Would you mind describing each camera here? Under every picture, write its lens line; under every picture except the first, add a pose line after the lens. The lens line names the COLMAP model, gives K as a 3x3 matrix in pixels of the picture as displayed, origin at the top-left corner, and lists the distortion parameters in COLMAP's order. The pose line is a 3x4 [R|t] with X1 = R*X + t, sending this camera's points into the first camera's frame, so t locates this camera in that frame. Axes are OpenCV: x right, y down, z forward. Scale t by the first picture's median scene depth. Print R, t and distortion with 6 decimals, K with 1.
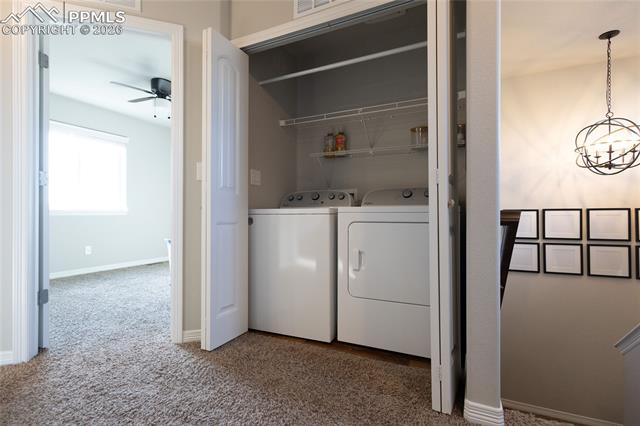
lens RADIAL K [[293.7, 0, 321.6], [0, 293.7, 212.8], [0, 0, 1]] dist [0.007133, -0.002746]
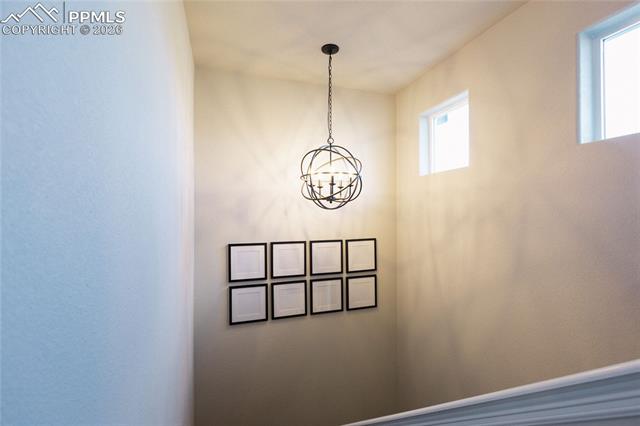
lens RADIAL K [[293.7, 0, 319.4], [0, 293.7, 215.0], [0, 0, 1]] dist [0.007133, -0.002746]
pose [[0.708598, 0.006770, 0.705580, 0.280919], [0.002360, 0.999926, -0.011964, -0.084605], [-0.705608, 0.010142, 0.708529, 0.337540]]
